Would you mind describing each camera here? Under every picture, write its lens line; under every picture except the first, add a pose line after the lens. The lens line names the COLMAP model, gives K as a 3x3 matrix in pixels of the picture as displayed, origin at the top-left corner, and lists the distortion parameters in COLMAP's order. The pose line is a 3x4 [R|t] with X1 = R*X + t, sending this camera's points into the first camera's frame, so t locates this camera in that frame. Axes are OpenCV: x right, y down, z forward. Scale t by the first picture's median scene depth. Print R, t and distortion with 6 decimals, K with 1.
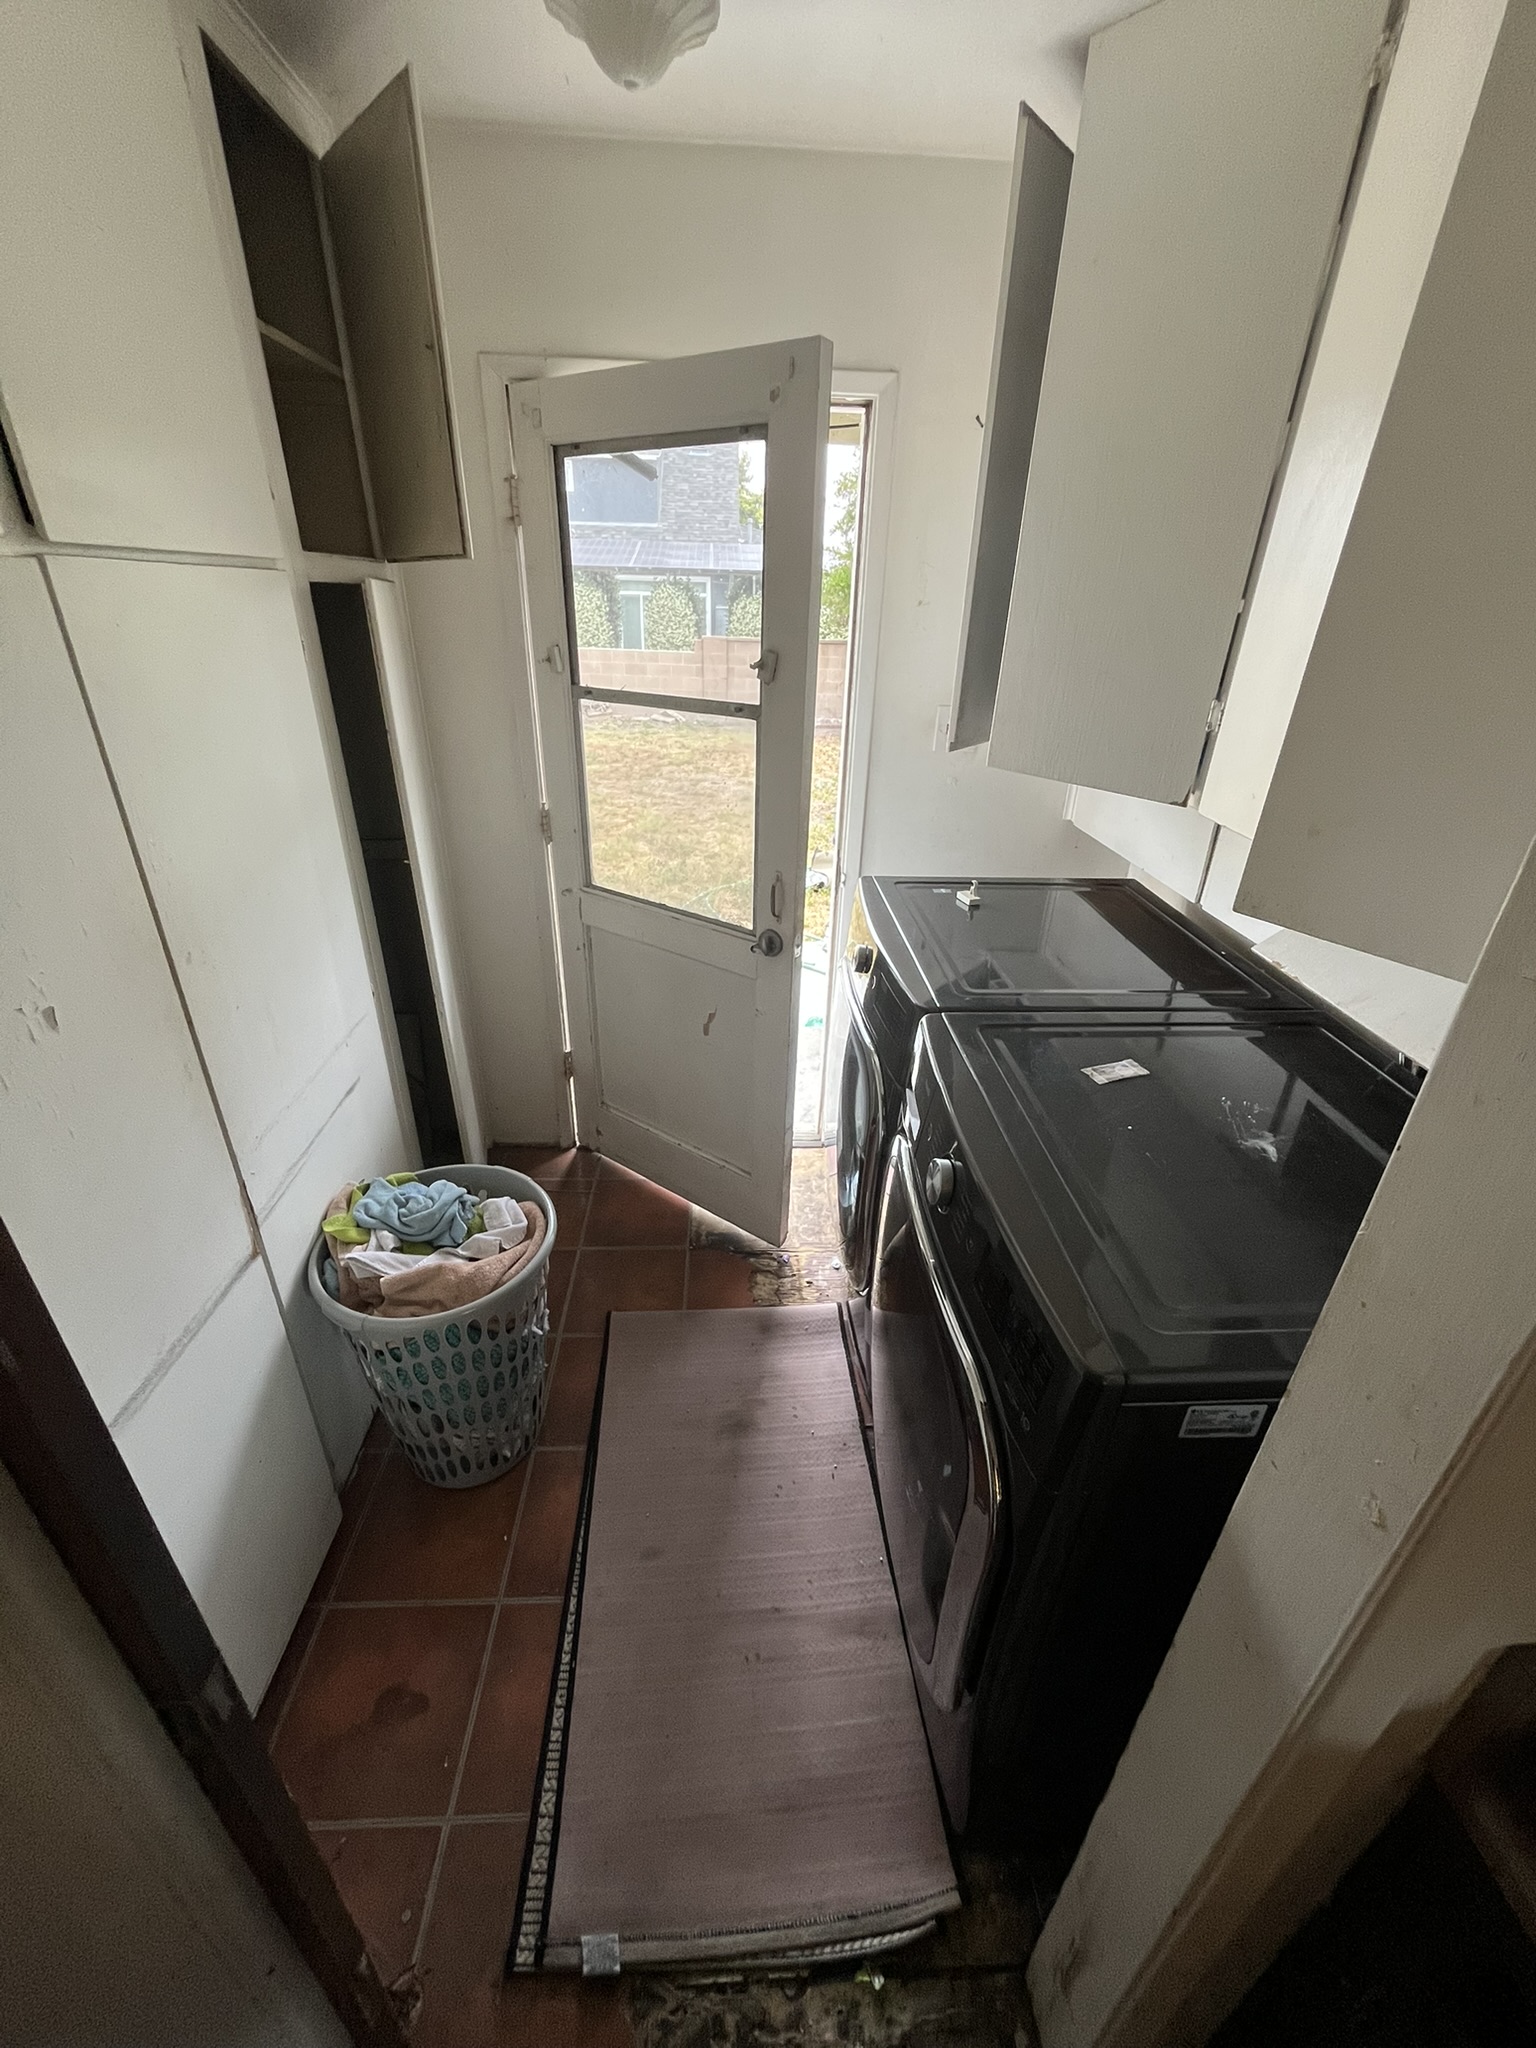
lens RADIAL K [[827.8, 0, 764.9], [0, 827.8, 1026.4], [0, 0, 1]] dist [-0.002489, -0.000539]
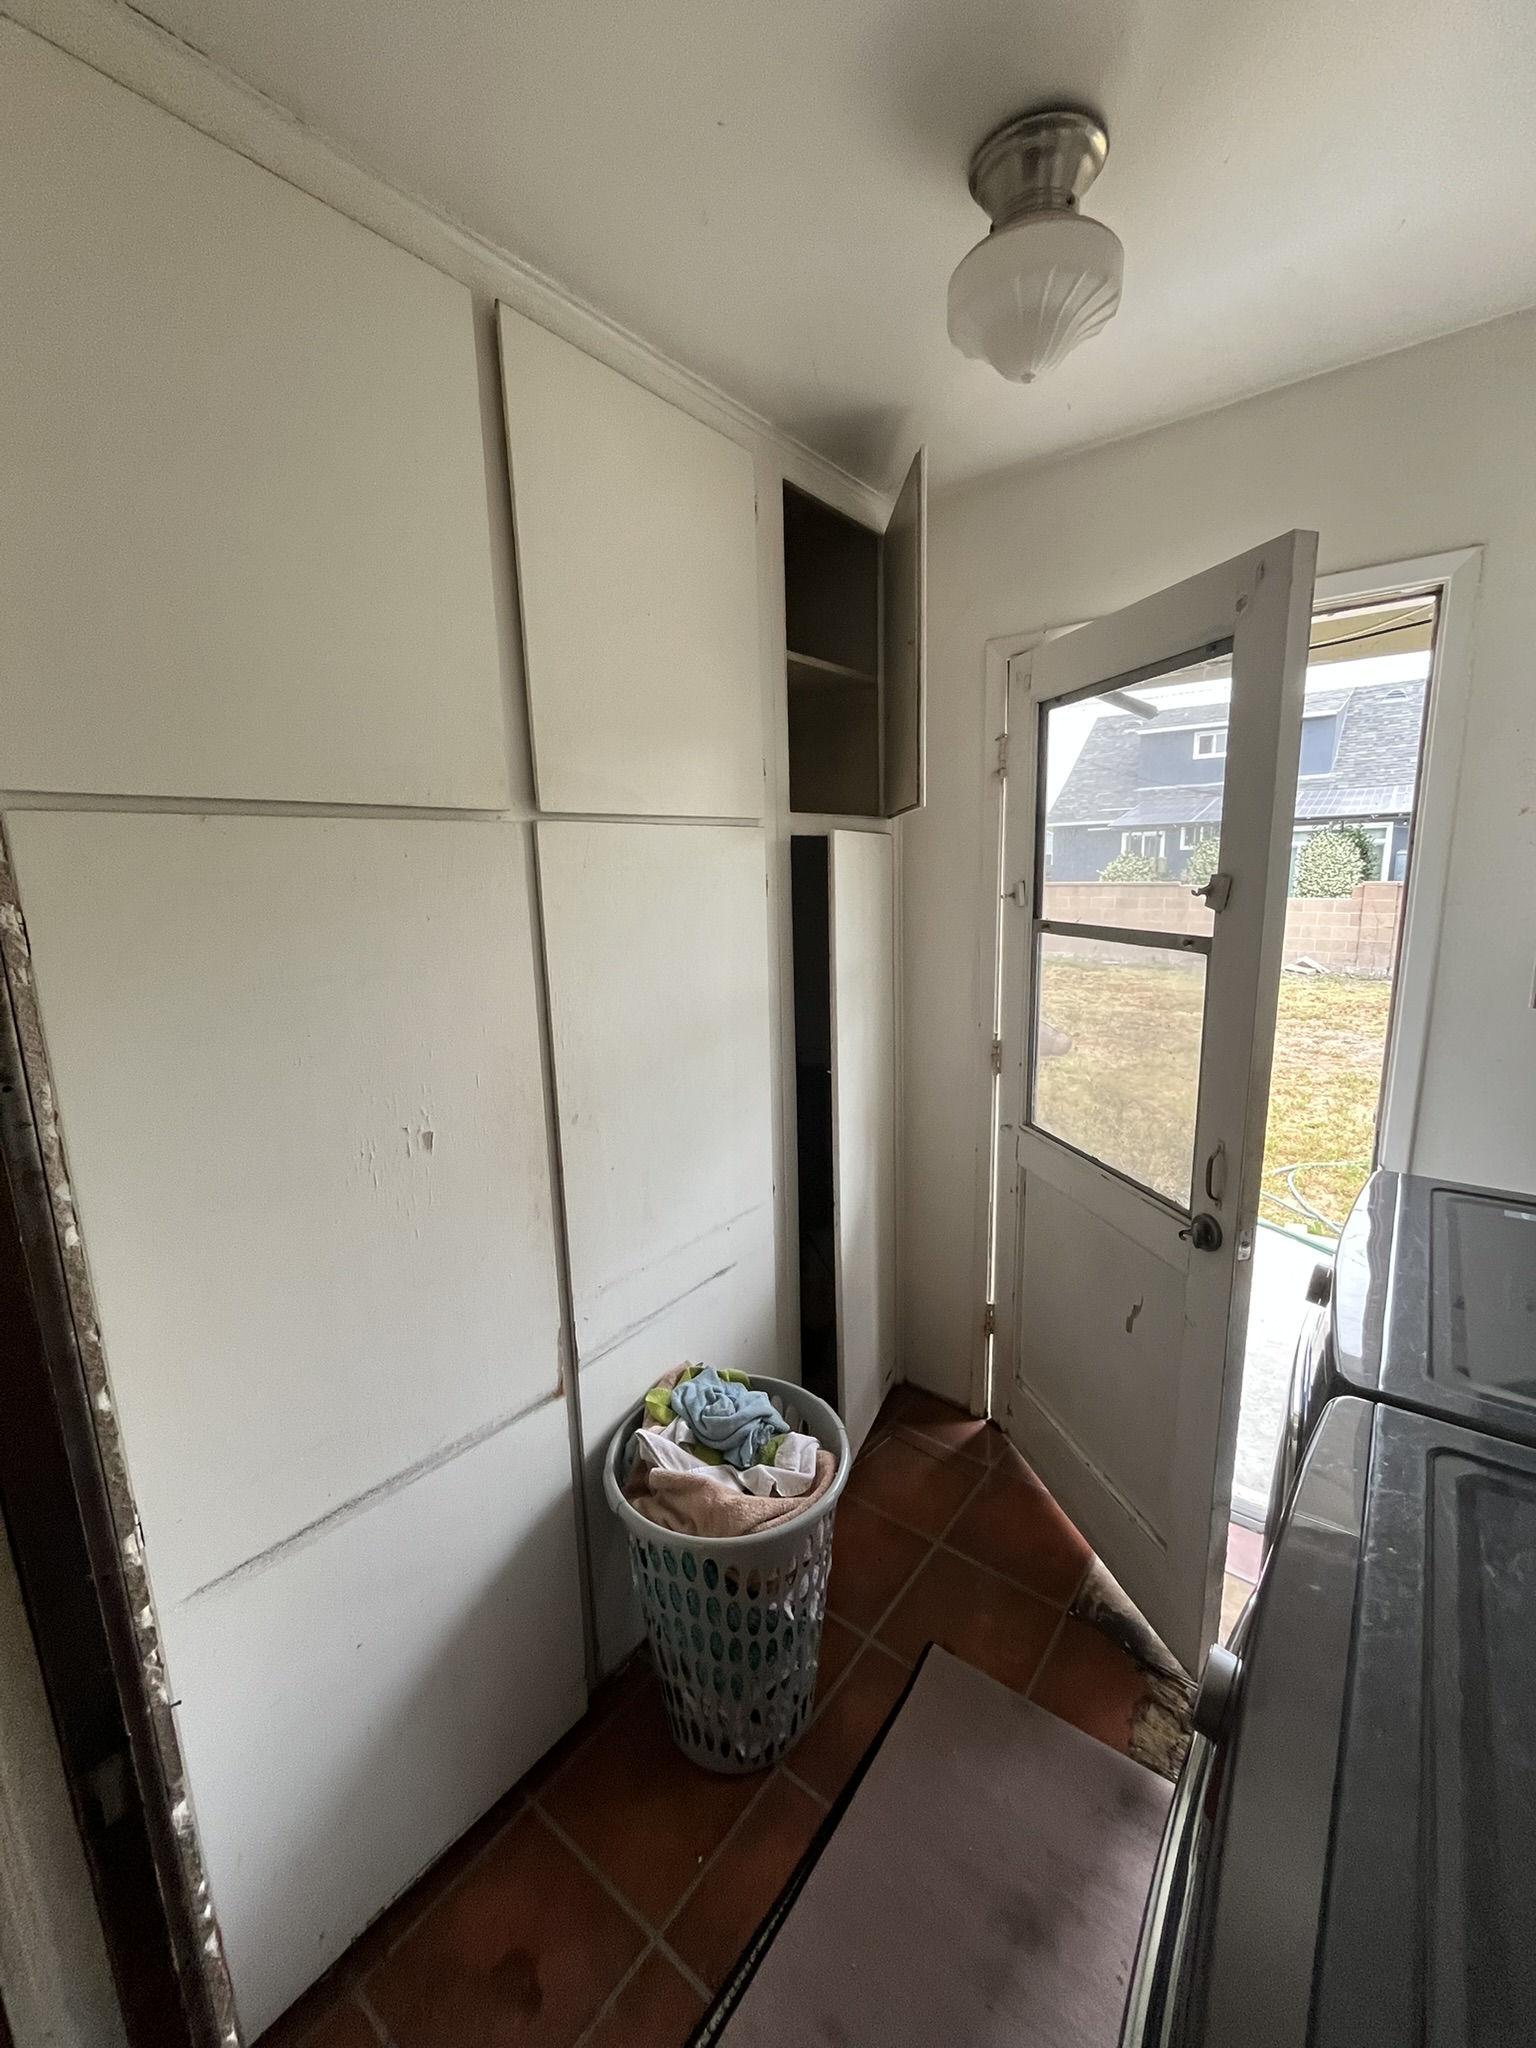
lens RADIAL K [[827.8, 0, 760.1], [0, 827.8, 1025.4], [0, 0, 1]] dist [-0.002489, -0.000539]
pose [[0.757001, 0.080340, -0.648455, 0.177249], [-0.257023, 0.949023, -0.182468, -0.038148], [0.600740, 0.304796, 0.739061, 0.141529]]
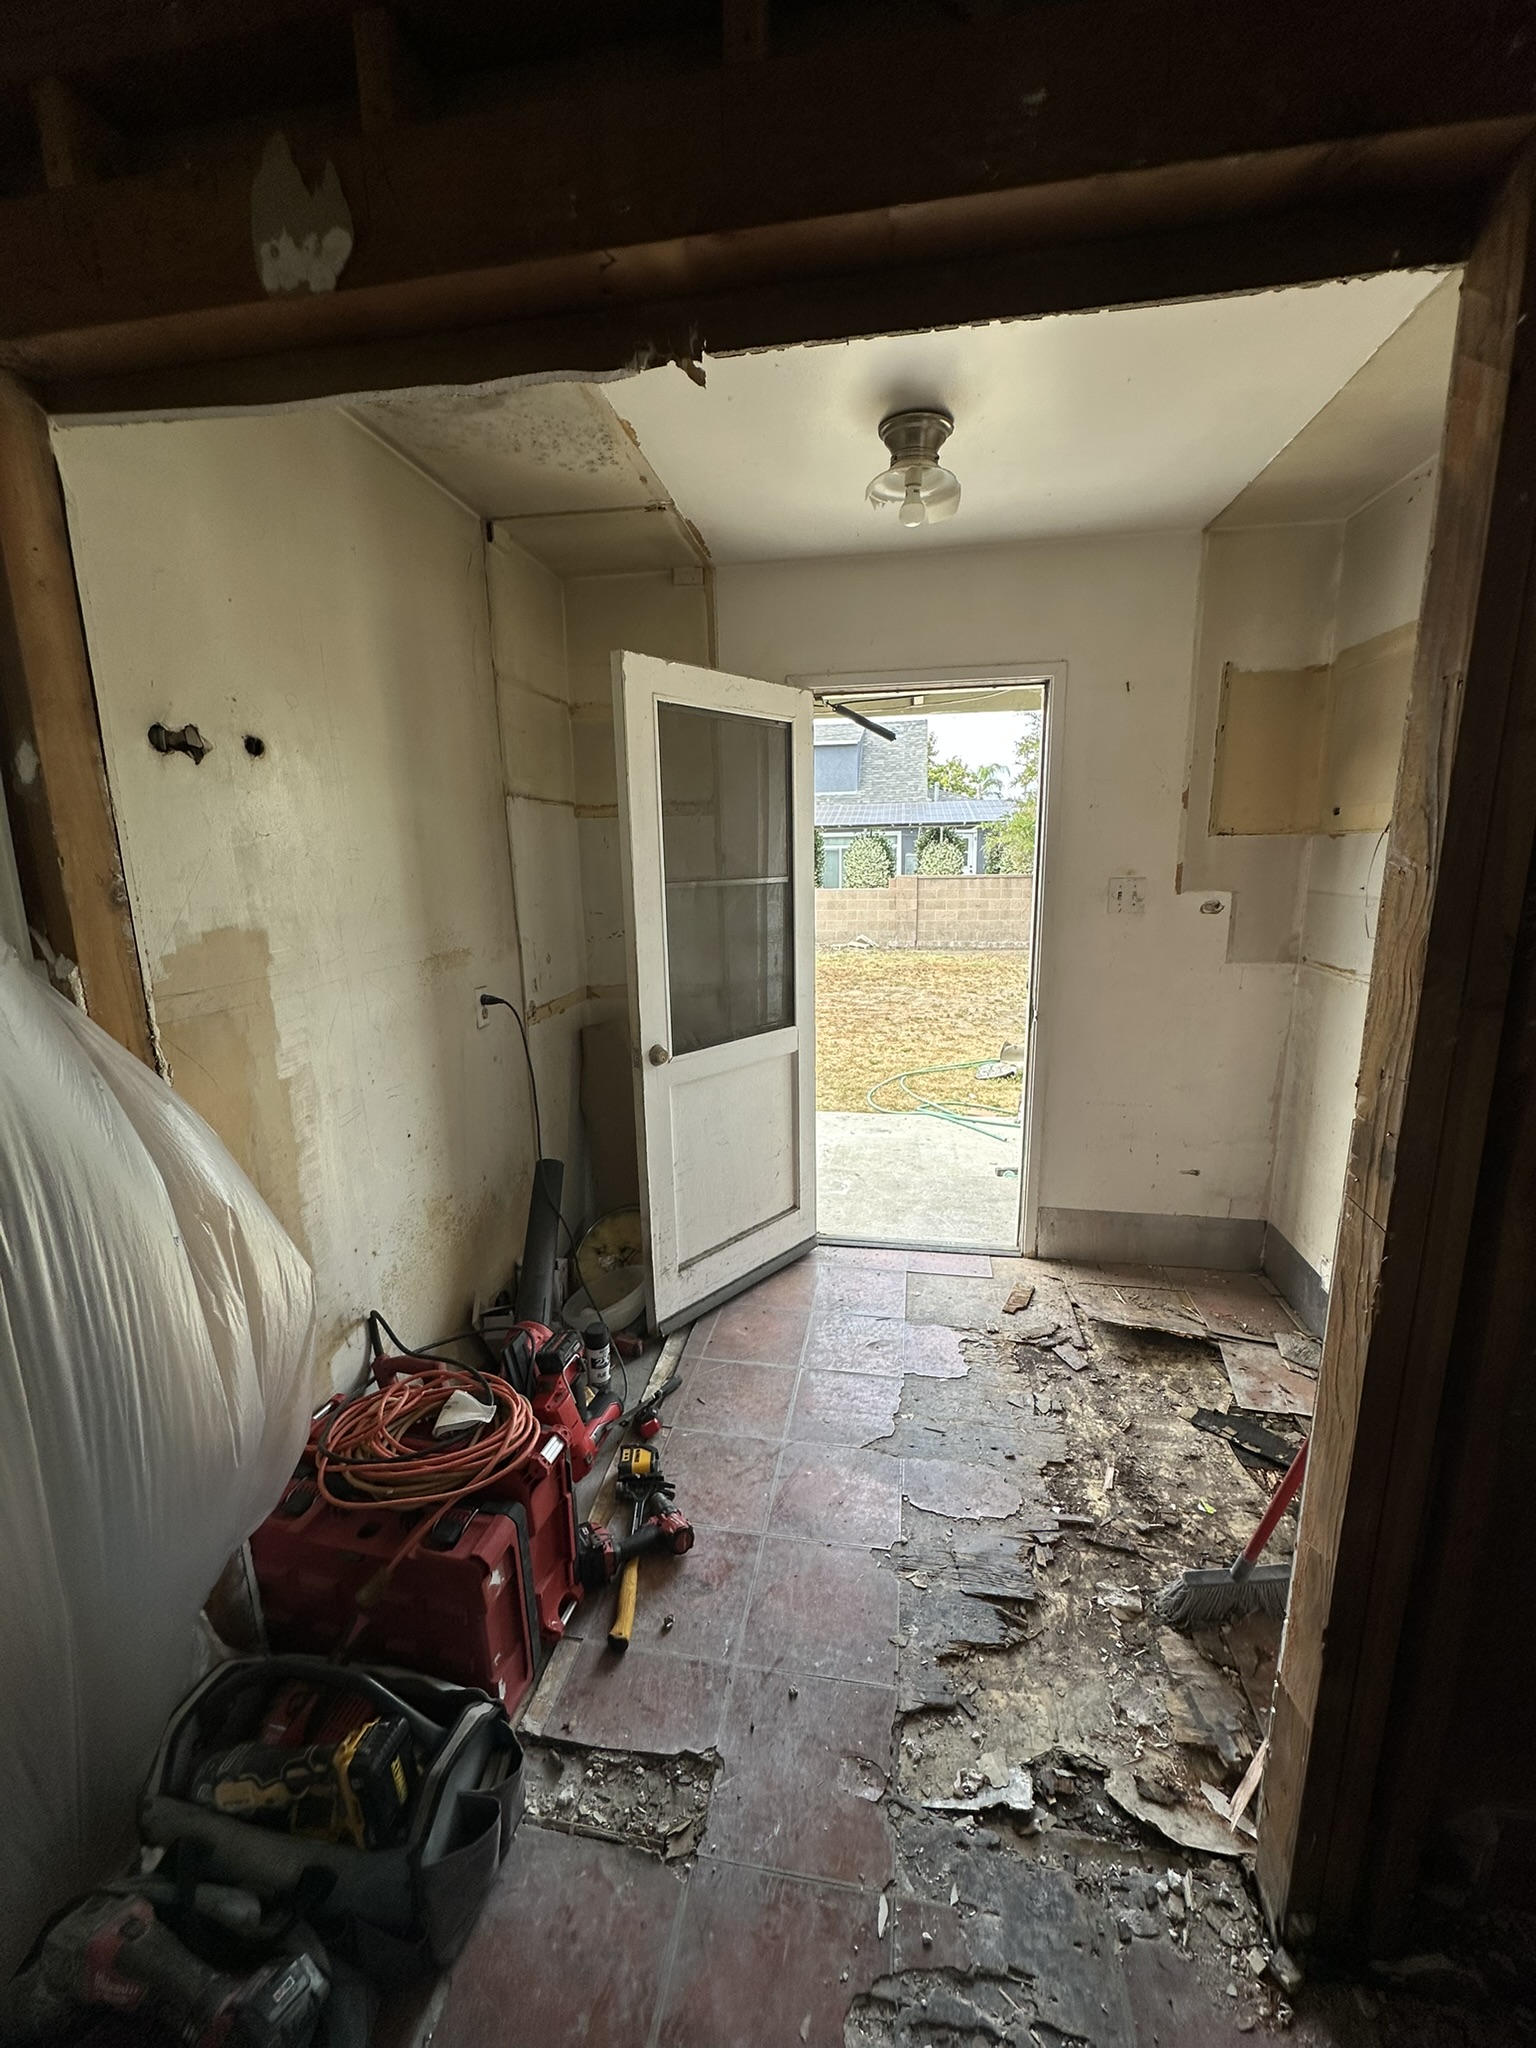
lens RADIAL K [[819.3, 0, 762.8], [0, 819.3, 1022.3], [0, 0, 1]] dist [-0.004625, 0.000477]
pose [[0.975472, 0.005301, -0.220059, -0.044748], [-0.064714, 0.962437, -0.263680, 0.251220], [0.210395, 0.271454, 0.939173, -0.316605]]
